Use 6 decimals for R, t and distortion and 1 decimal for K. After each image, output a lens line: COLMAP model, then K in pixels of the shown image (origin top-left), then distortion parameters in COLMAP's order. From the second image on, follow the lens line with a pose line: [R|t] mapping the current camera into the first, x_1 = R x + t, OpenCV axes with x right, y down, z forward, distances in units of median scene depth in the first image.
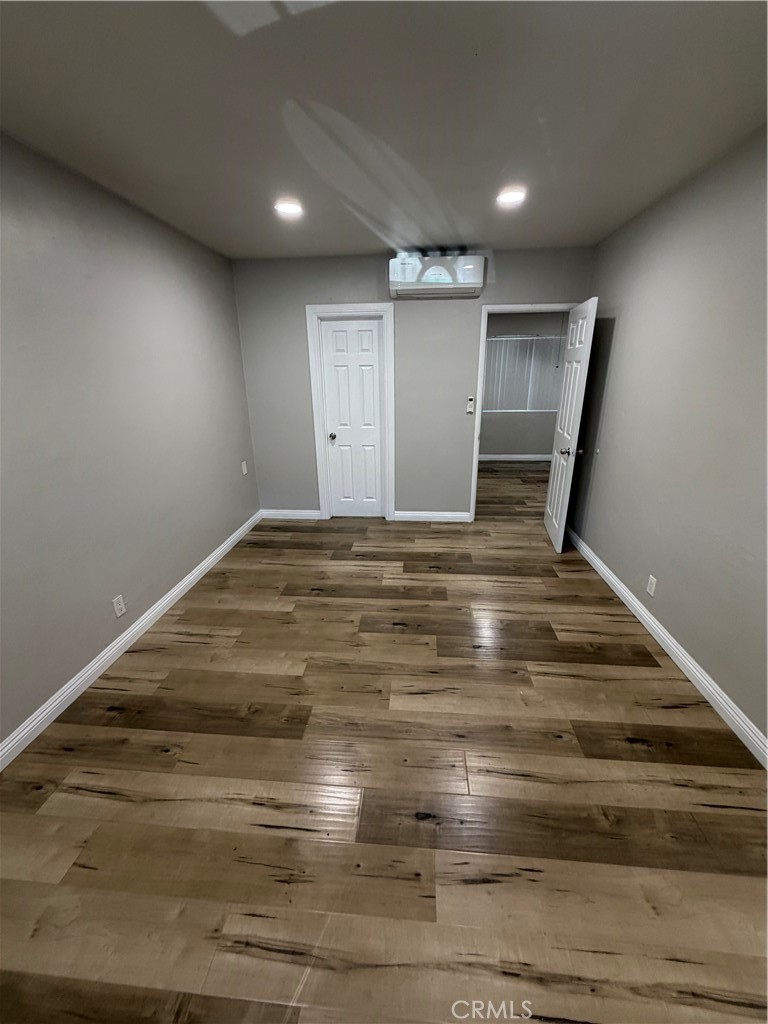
lens RADIAL K [[410.9, 0, 382.5], [0, 410.9, 512.5], [0, 0, 1]] dist [0.002128, 0.000443]
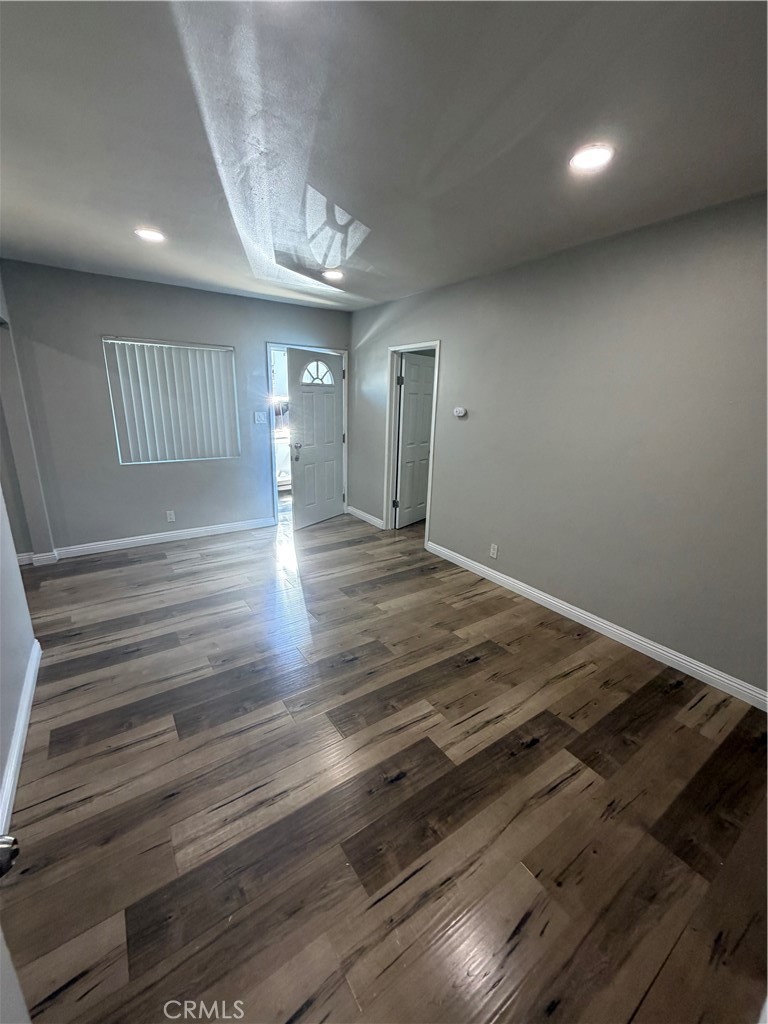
lens RADIAL K [[410.9, 0, 380.2], [0, 410.9, 510.3], [0, 0, 1]] dist [0.002128, 0.000443]
pose [[-0.774895, 0.163542, -0.610567, 0.446858], [-0.225860, 0.830538, 0.509110, -0.444061], [0.590360, 0.532410, -0.606642, 1.256824]]
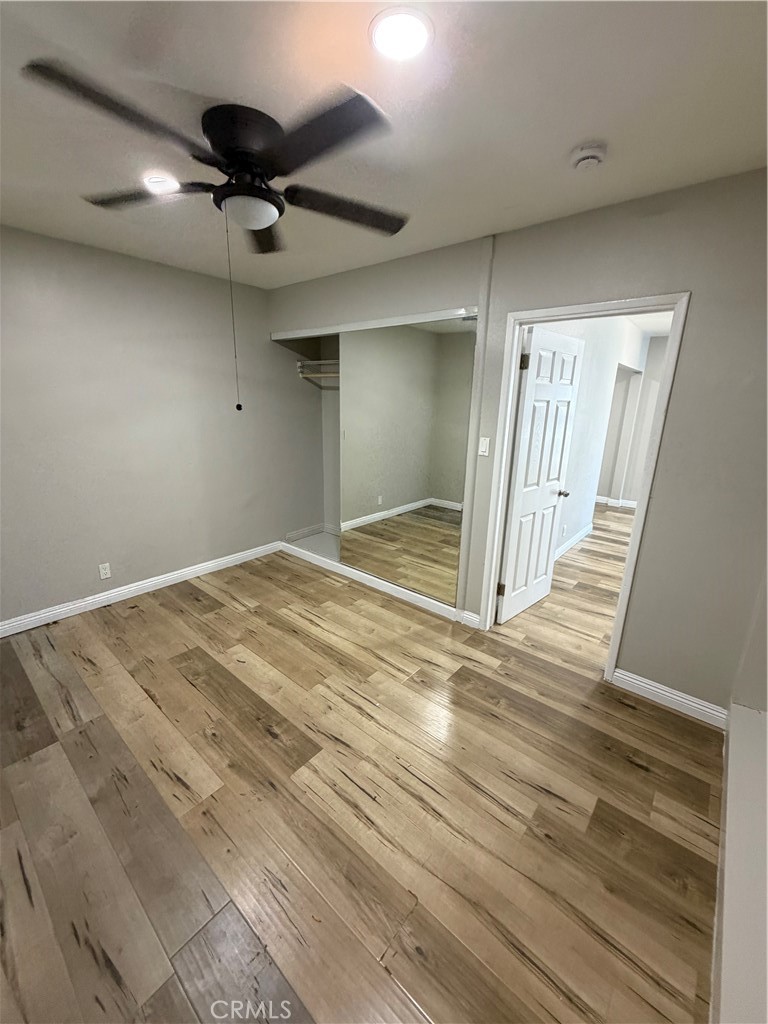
lens RADIAL K [[410.9, 0, 380.2], [0, 410.9, 508.9], [0, 0, 1]] dist [0.002128, 0.000443]
pose [[-0.815776, -0.155845, 0.556976, 0.287195], [0.185200, 0.841919, 0.506826, -0.772920], [-0.547915, 0.516608, -0.657955, 2.118694]]
